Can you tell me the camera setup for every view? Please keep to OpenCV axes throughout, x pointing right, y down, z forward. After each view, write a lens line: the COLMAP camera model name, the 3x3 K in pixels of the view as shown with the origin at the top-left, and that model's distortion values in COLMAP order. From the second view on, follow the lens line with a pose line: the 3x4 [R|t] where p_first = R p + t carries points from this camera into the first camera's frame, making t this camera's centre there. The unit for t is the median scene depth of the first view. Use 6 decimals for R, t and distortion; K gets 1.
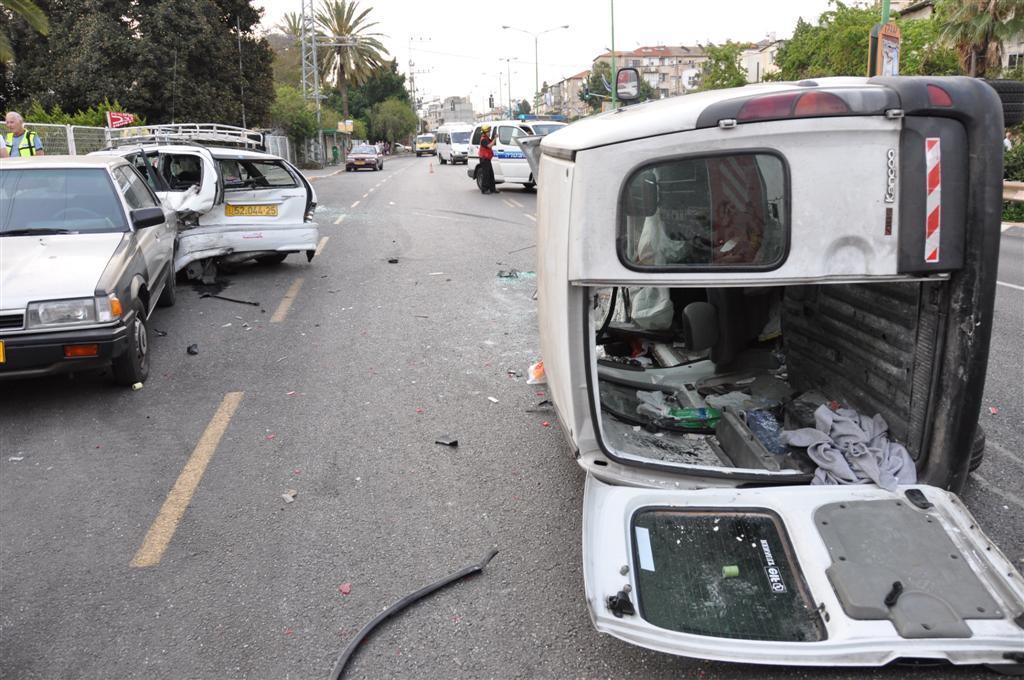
lens RADIAL K [[800.4, 0, 507.9], [0, 800.4, 344.4], [0, 0, 1]] dist [-0.164414, 0.128667]
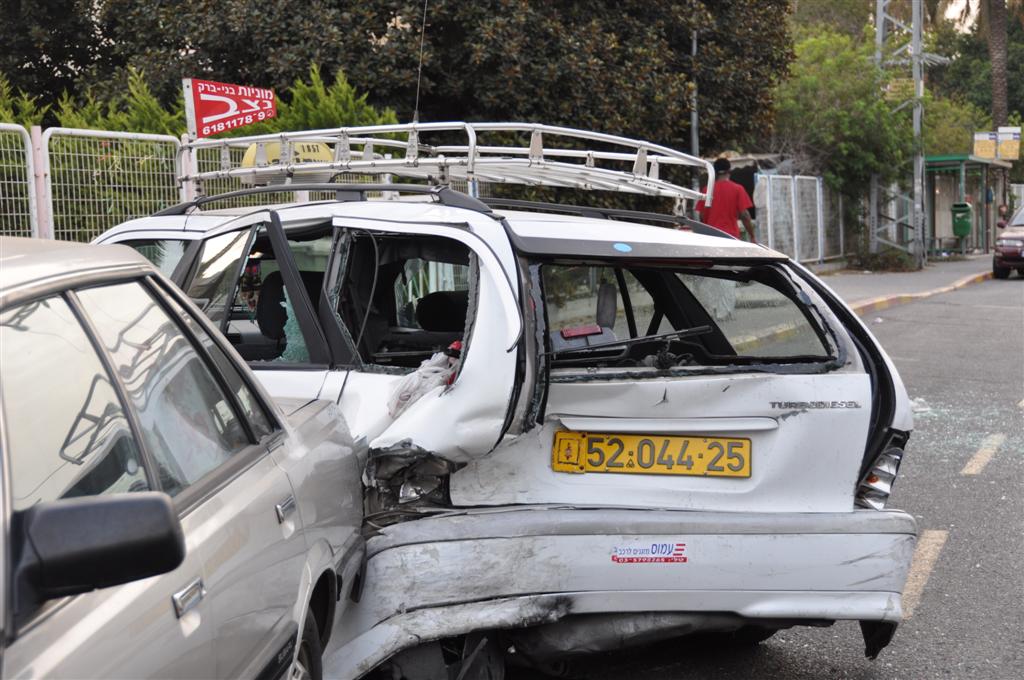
lens RADIAL K [[2207.3, 0, 510.9], [0, 2207.3, 348.4], [0, 0, 1]] dist [0.483144, 0.507828]
pose [[0.919368, 0.016818, -0.393040, -0.084352], [-0.087739, 0.982687, -0.163183, -0.082809], [0.383491, 0.184510, 0.904926, 0.320022]]
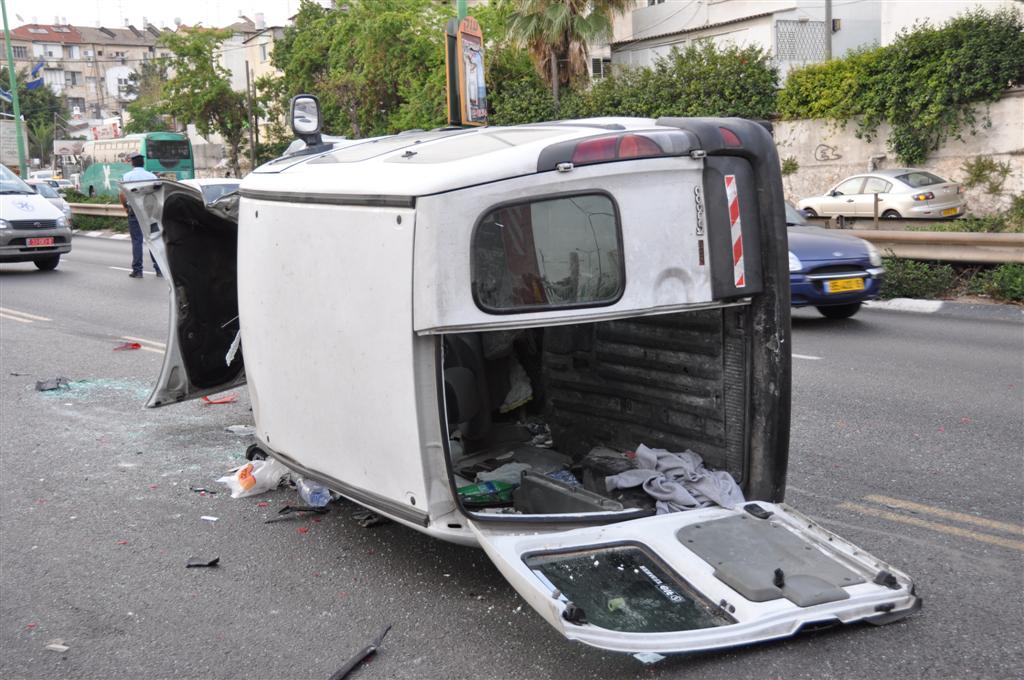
lens RADIAL K [[1308.9, 0, 506.8], [0, 1308.9, 343.3], [0, 0, 1]] dist [0.038394, 0.439226]
pose [[0.875187, -0.064194, 0.479507, -0.195172], [0.127387, 0.986759, -0.100401, 0.035661], [-0.466713, 0.148952, 0.871775, -0.139309]]
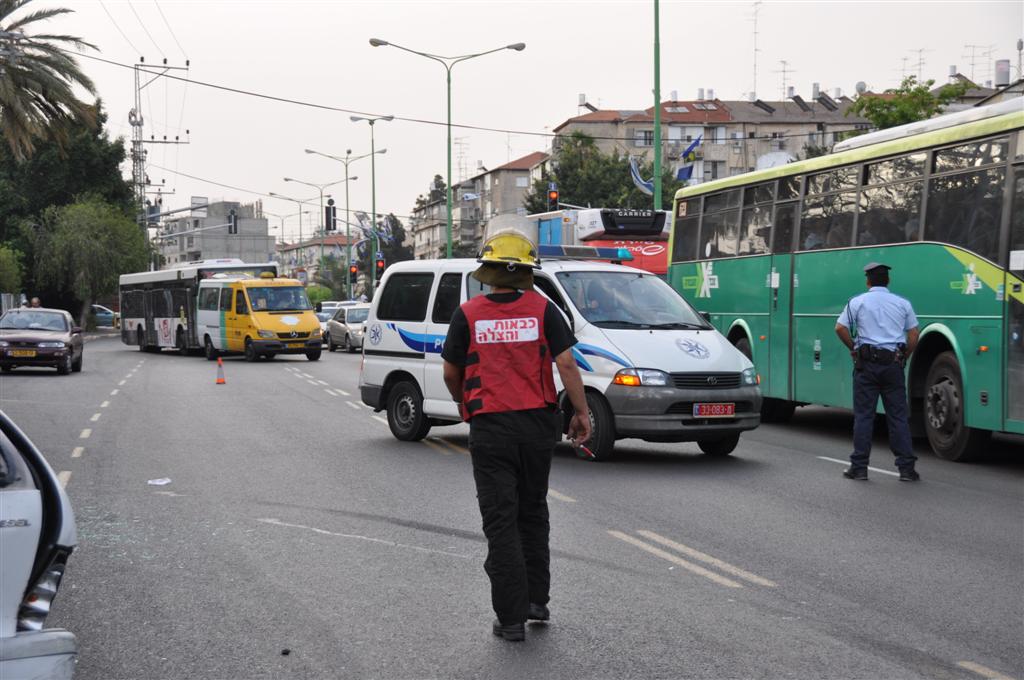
lens RADIAL K [[1837.0, 0, 500.3], [0, 1837.0, 339.7], [0, 0, 1]] dist [0.371488, 0.184025]
pose [[0.995975, 0.022308, 0.086808, -0.173102], [-0.001539, 0.972643, -0.232299, -0.112668], [-0.089615, 0.231230, 0.968763, 0.427670]]
